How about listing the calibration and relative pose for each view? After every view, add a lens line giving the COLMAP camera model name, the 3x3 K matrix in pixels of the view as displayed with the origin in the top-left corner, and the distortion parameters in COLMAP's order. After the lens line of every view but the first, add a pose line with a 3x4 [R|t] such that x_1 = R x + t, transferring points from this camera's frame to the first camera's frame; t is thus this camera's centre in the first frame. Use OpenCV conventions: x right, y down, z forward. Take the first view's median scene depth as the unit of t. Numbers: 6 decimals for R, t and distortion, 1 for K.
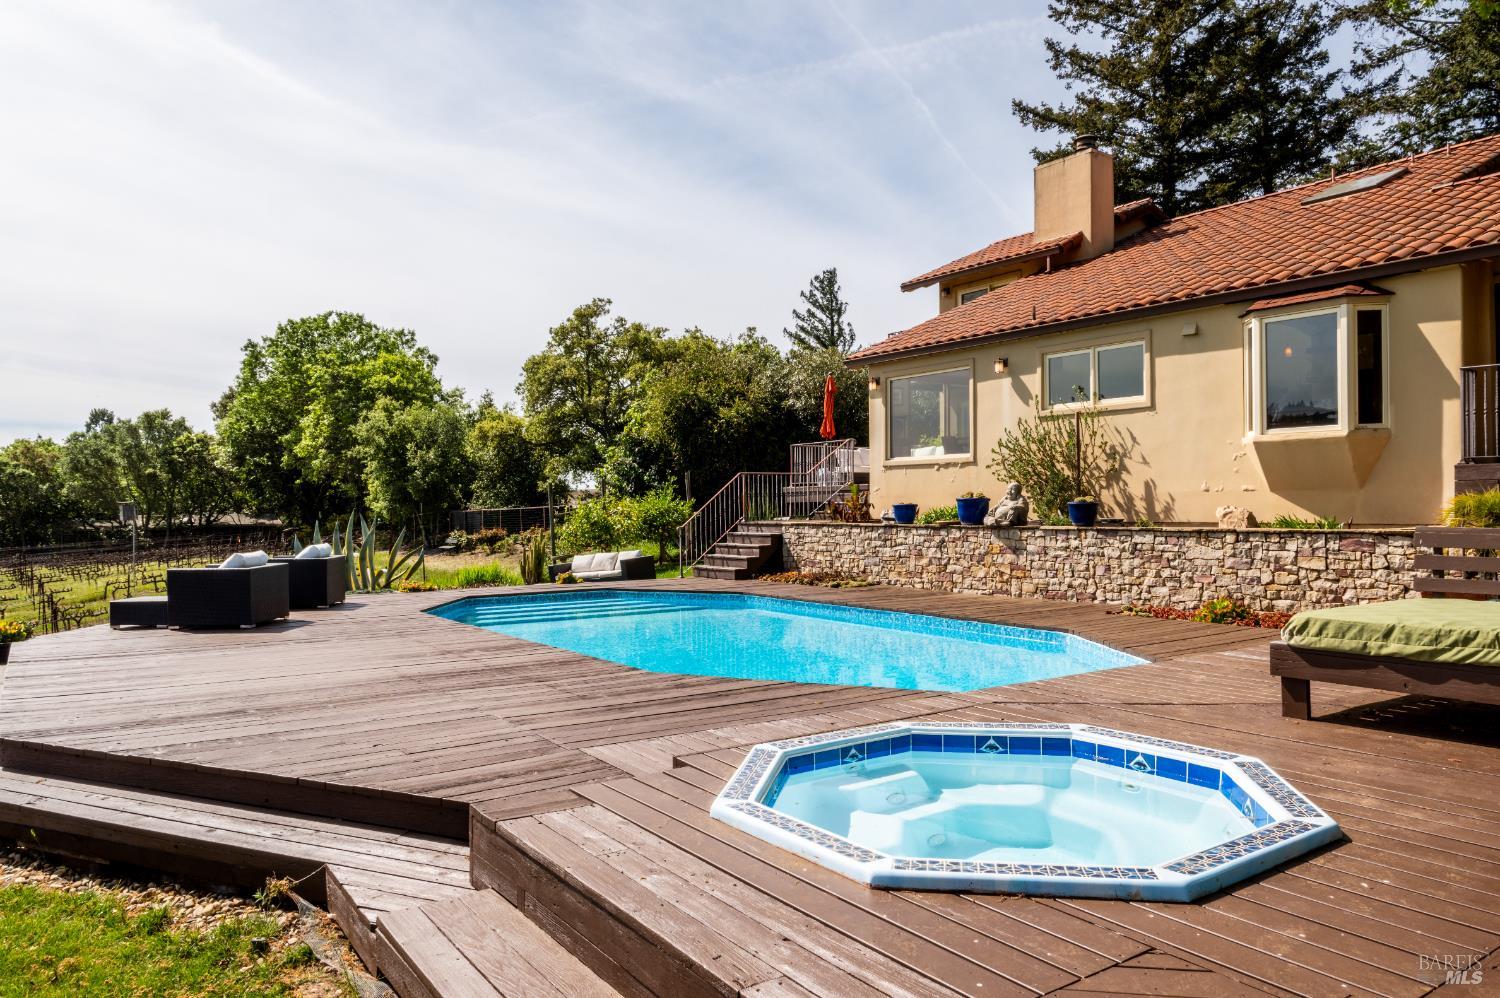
lens RADIAL K [[1023.3, 0, 750.0], [0, 1023.3, 499.0], [0, 0, 1]] dist [-0.000588, -0.001412]
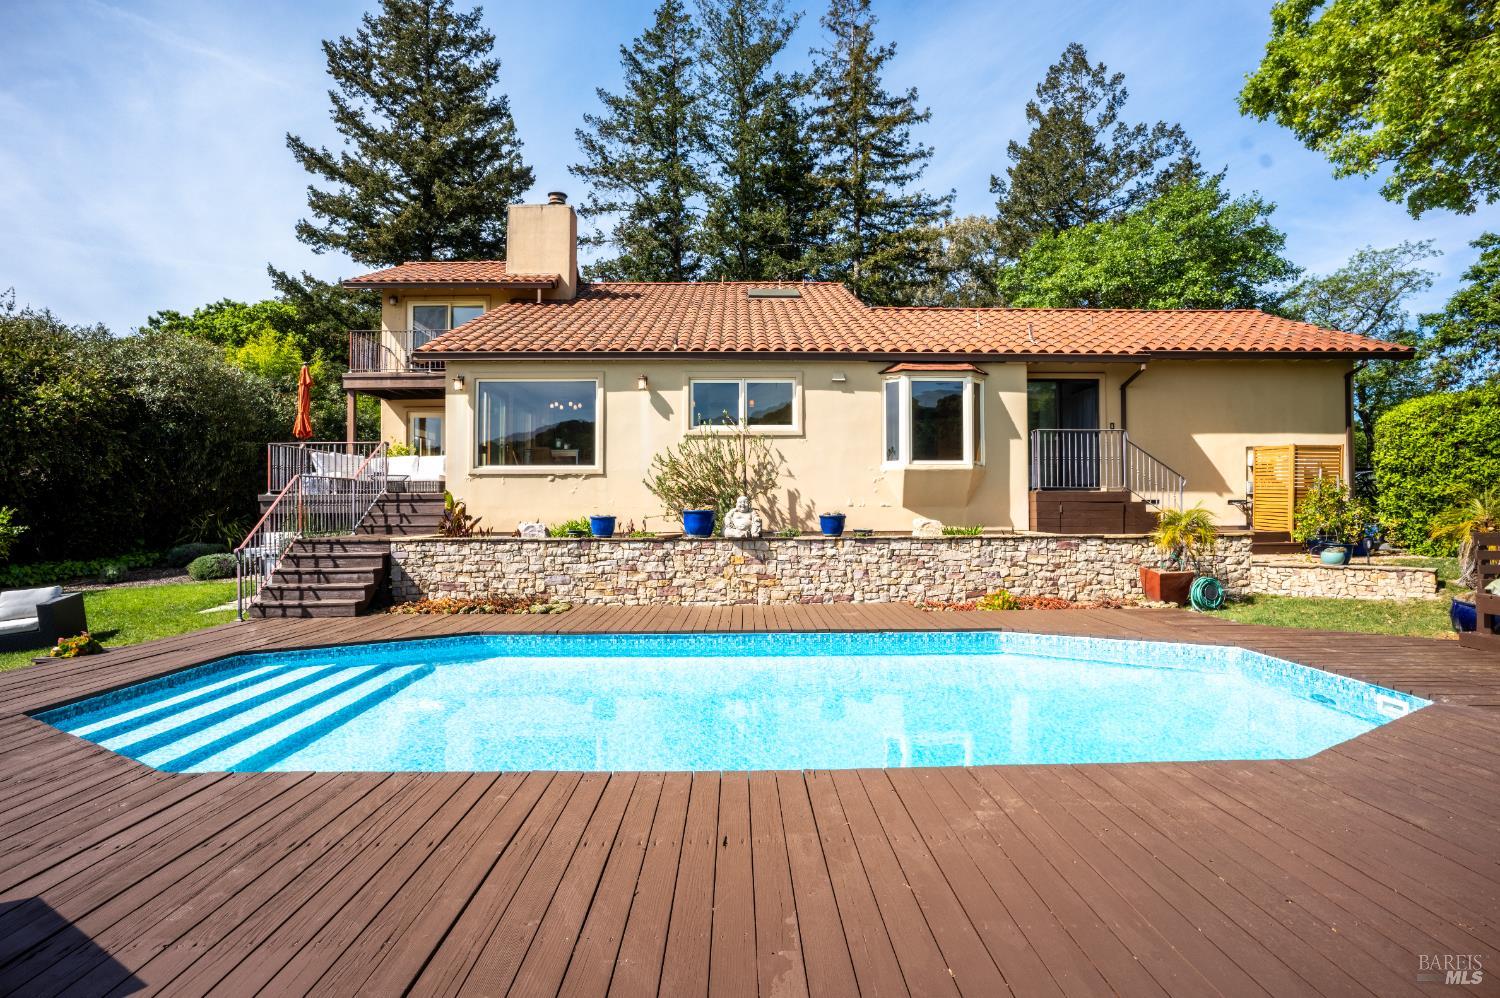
lens RADIAL K [[772.6, 0, 750.0], [0, 772.6, 499.0], [0, 0, 1]] dist [-0.060365, 0.048621]
pose [[0.556027, 0.019845, 0.830927, -0.411766], [-0.006128, 0.999786, -0.019777, 0.002800], [-0.831142, 0.005904, 0.556030, 0.574320]]
